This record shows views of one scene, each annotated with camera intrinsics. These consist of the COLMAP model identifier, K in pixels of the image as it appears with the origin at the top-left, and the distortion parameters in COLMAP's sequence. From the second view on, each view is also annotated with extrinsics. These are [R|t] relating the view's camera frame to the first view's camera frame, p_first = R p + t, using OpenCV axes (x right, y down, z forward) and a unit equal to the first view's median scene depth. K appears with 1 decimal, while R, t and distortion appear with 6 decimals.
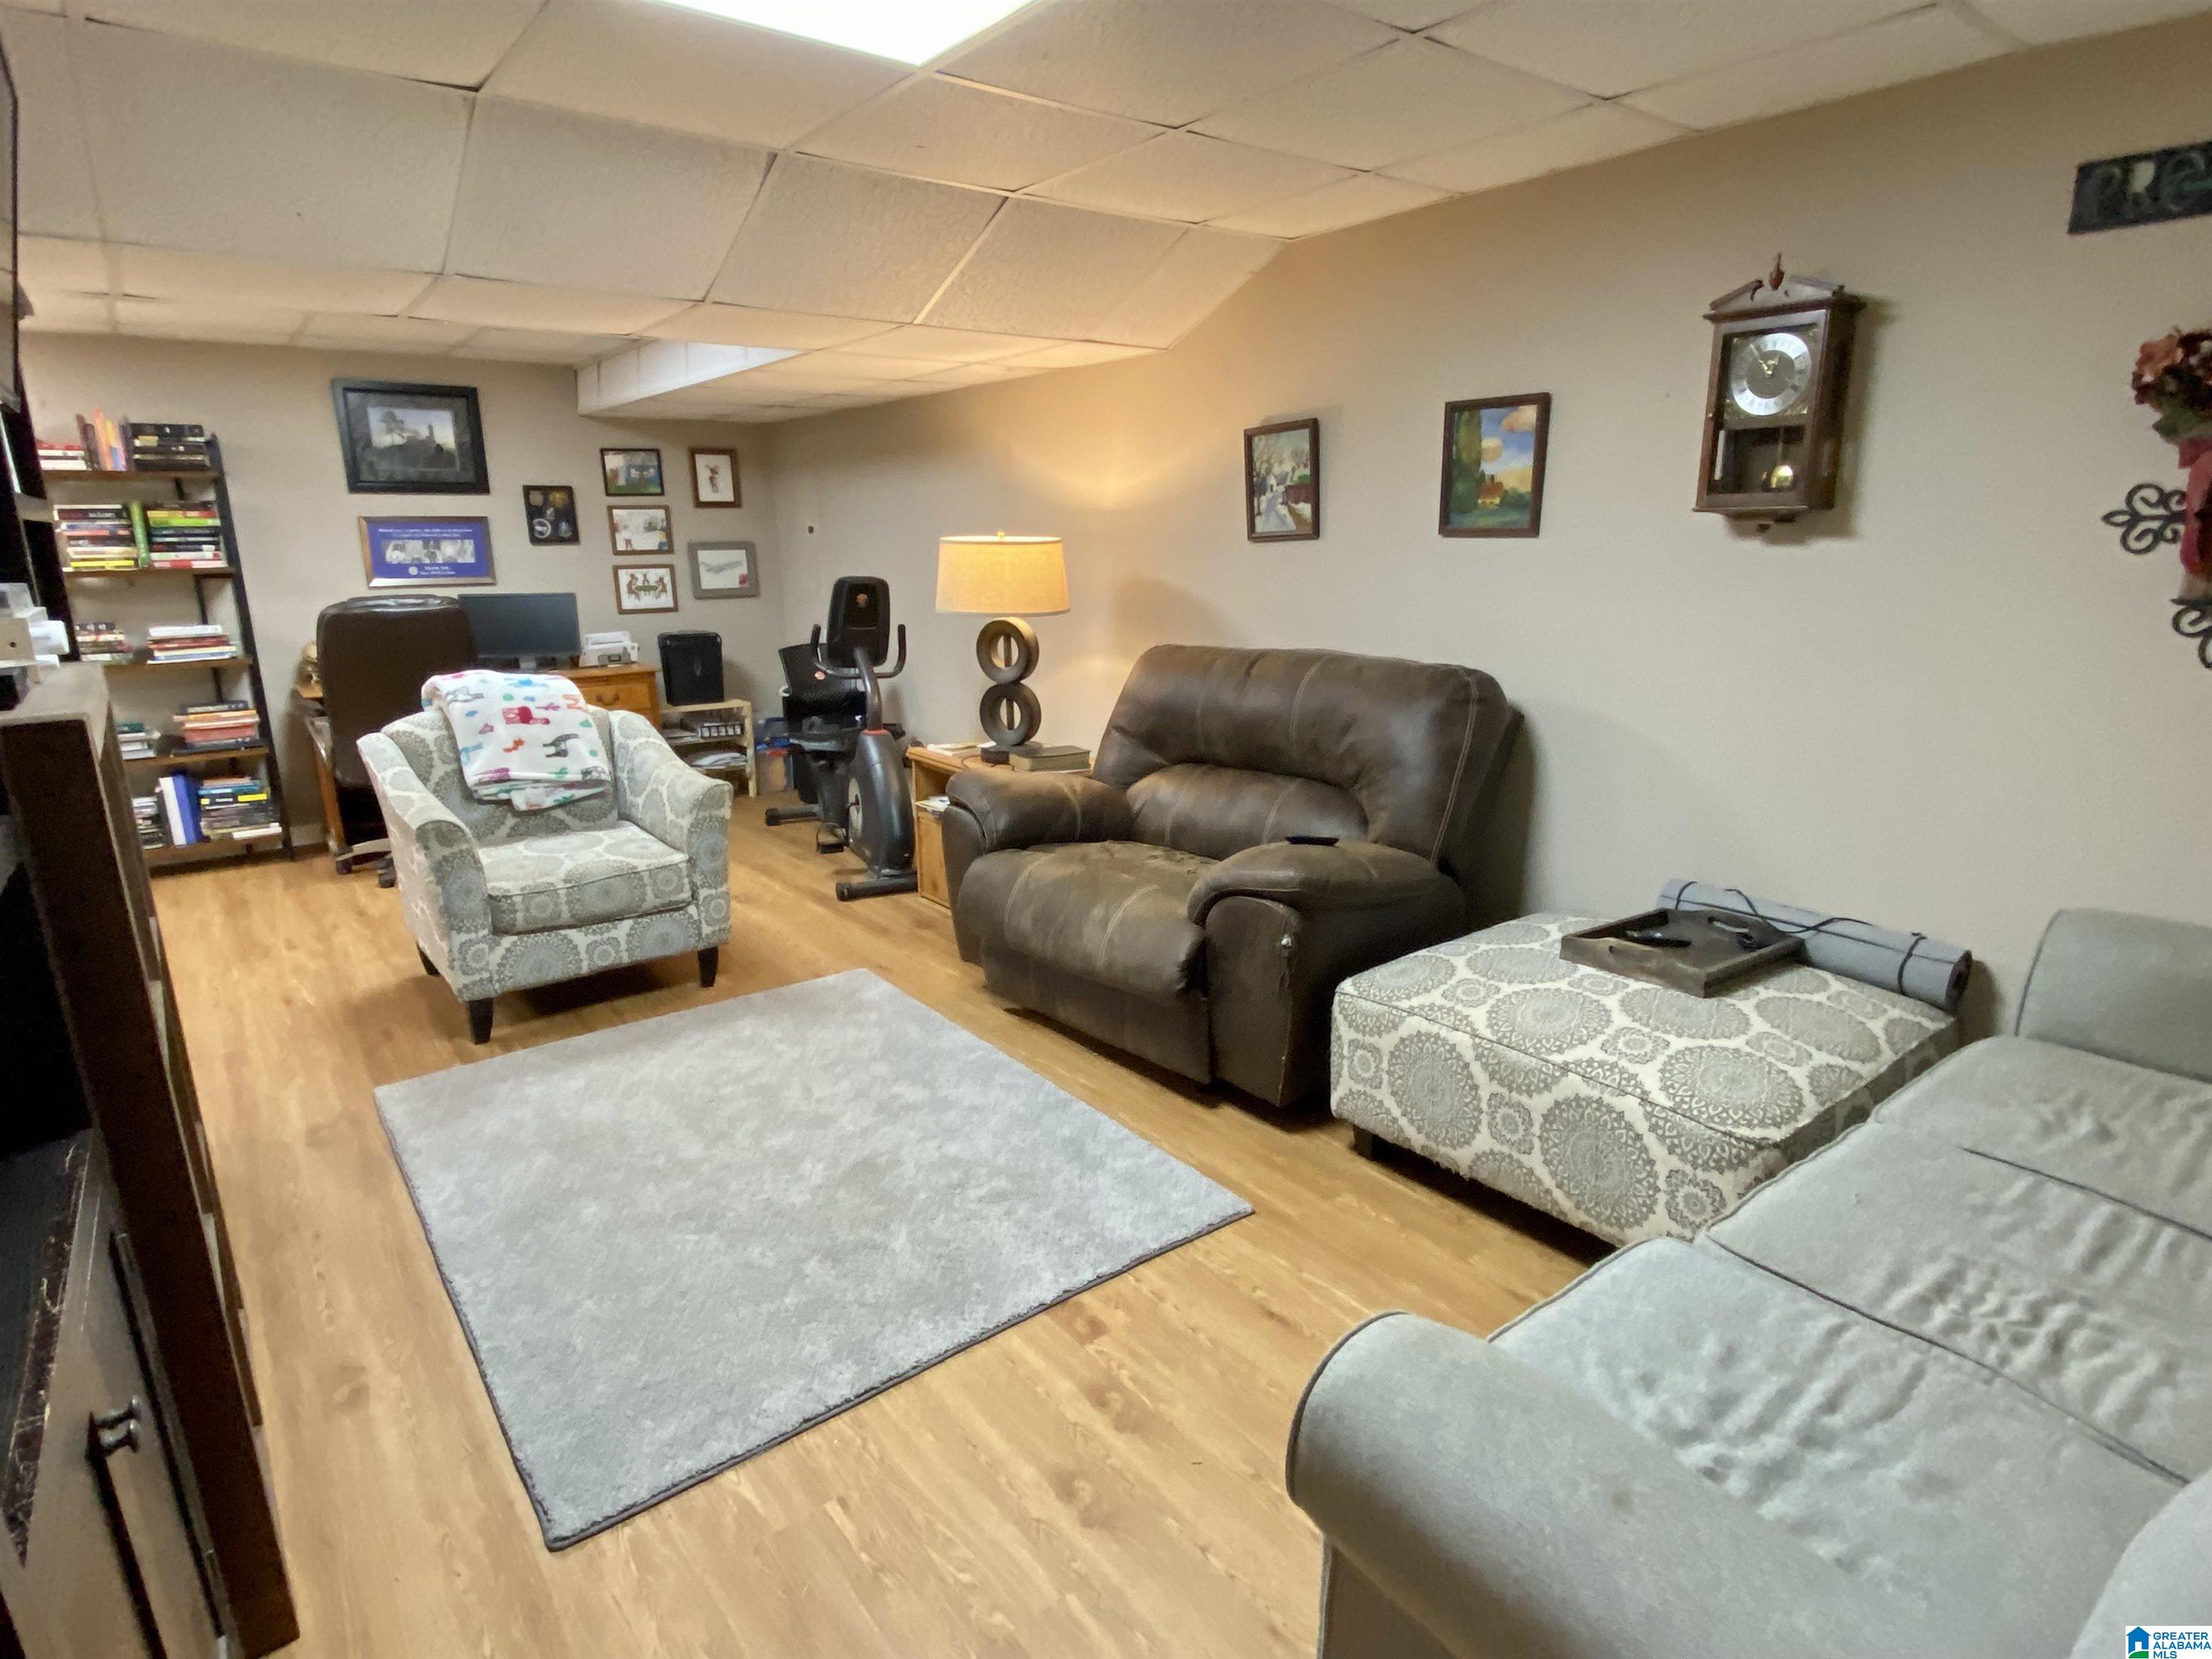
lens RADIAL K [[1155.9, 0, 1101.3], [0, 1155.9, 832.0], [0, 0, 1]] dist [0.035751, -0.036198]
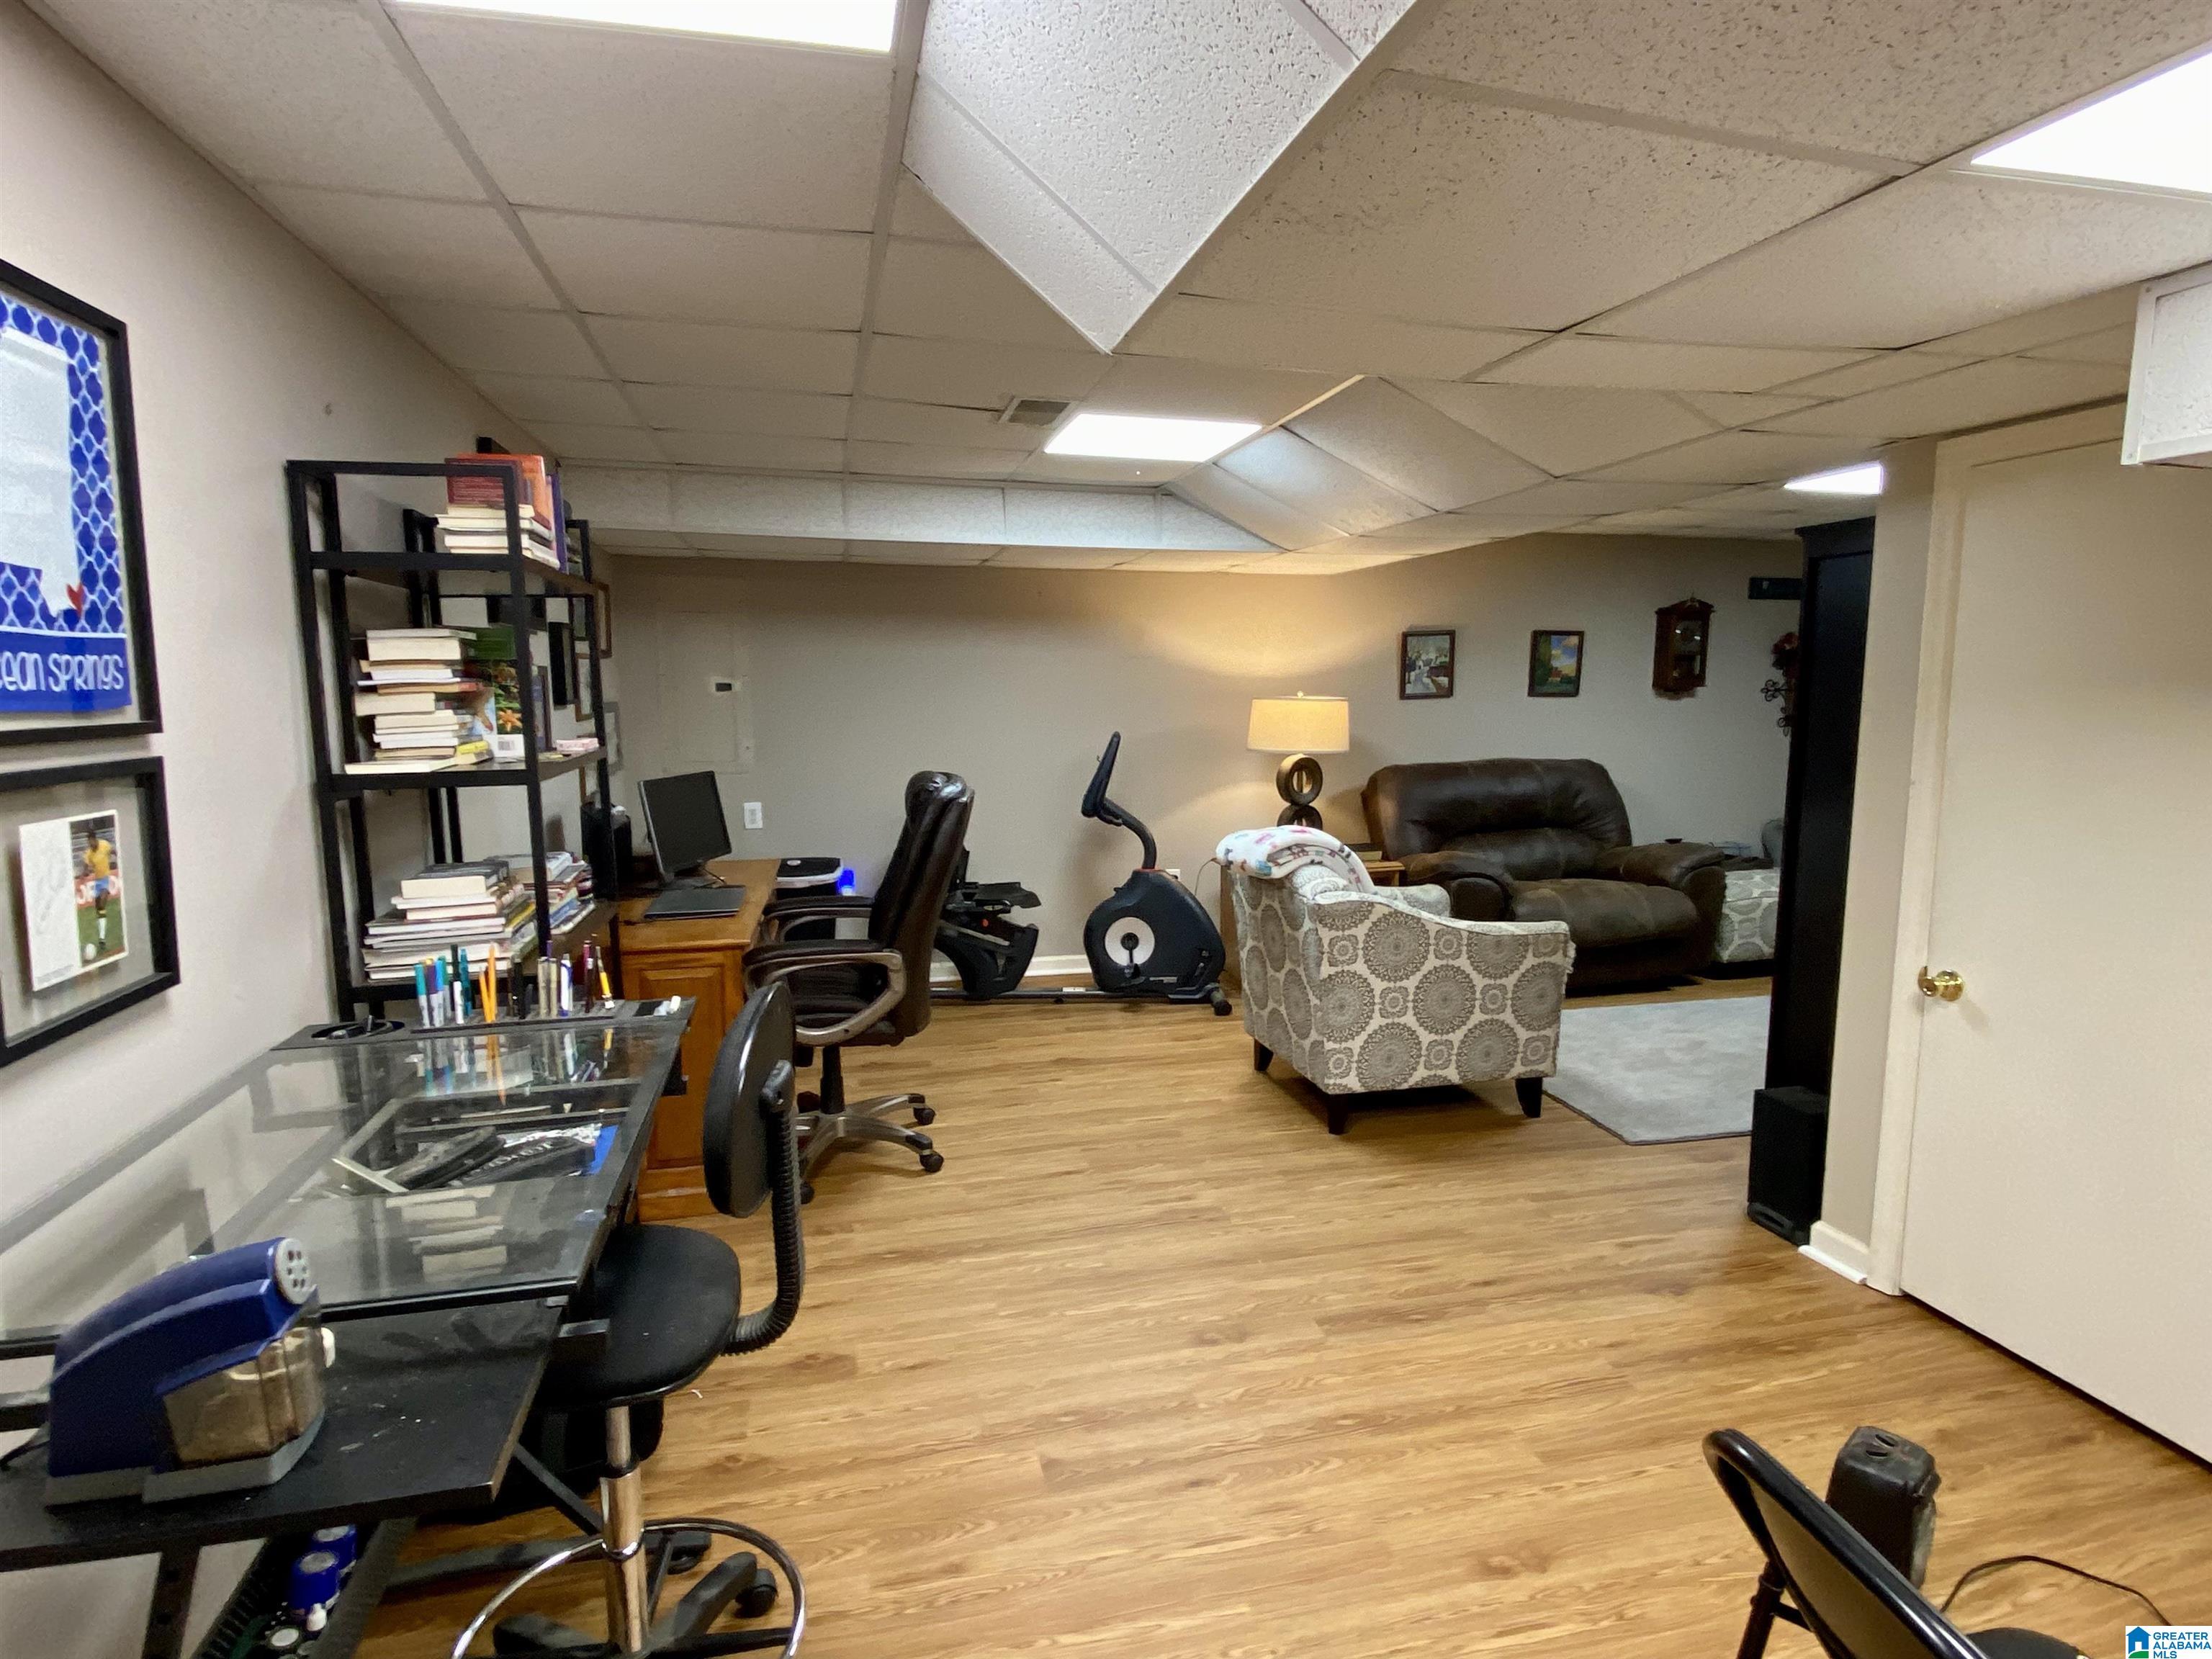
lens RADIAL K [[1155.9, 0, 1101.3], [0, 1155.9, 832.0], [0, 0, 1]] dist [0.035751, -0.036198]
pose [[0.433973, -0.112224, 0.893909, -1.767818], [0.218933, 0.975606, 0.016193, -0.221487], [-0.873920, 0.188678, 0.447956, 0.799730]]
